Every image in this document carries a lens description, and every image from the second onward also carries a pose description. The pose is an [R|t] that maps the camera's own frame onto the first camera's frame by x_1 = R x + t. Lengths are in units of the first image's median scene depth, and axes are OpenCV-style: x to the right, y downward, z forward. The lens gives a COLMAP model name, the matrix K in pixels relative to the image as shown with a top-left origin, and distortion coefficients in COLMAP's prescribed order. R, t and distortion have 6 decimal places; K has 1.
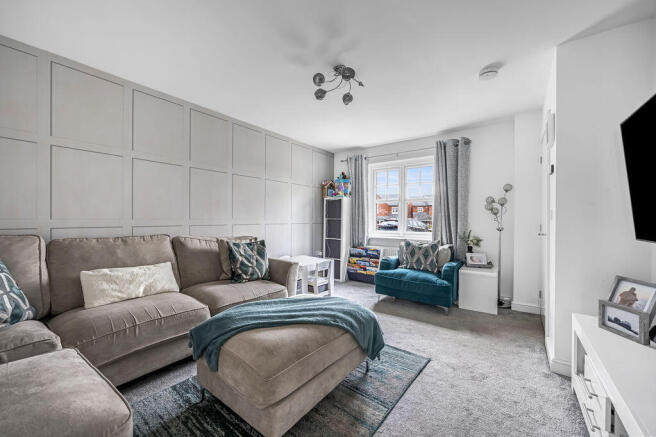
lens RADIAL K [[258.4, 0, 327.8], [0, 258.4, 222.2], [0, 0, 1]] dist [-0.002718, -0.000095]
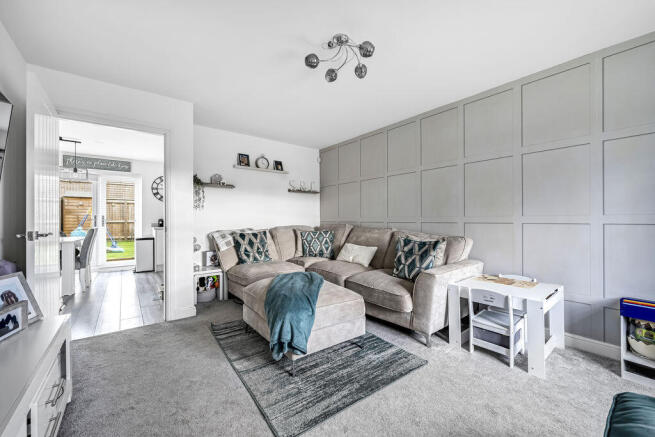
lens RADIAL K [[262.9, 0, 322.1], [0, 262.9, 219.1], [0, 0, 1]] dist [0.001363, 0.000129]
pose [[-0.285436, -0.007370, -0.958369, 0.909287], [-0.007074, 0.999959, -0.005583, 0.011067], [0.958372, 0.005186, -0.285477, 1.196932]]
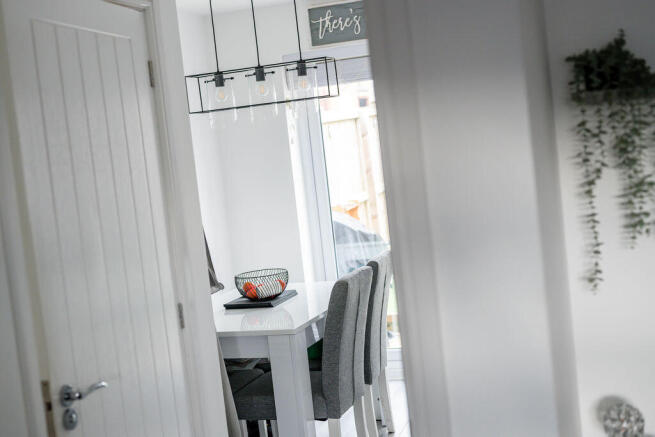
lens RADIAL K [[937.2, 0, 327.5], [0, 937.2, 218.5], [0, 0, 1]] dist [-0.002601, -0.000261]
pose [[-0.940114, 0.122909, -0.317930, 0.169124], [0.100367, 0.991192, 0.086402, -0.203654], [0.325749, 0.049318, -0.944169, 0.809297]]
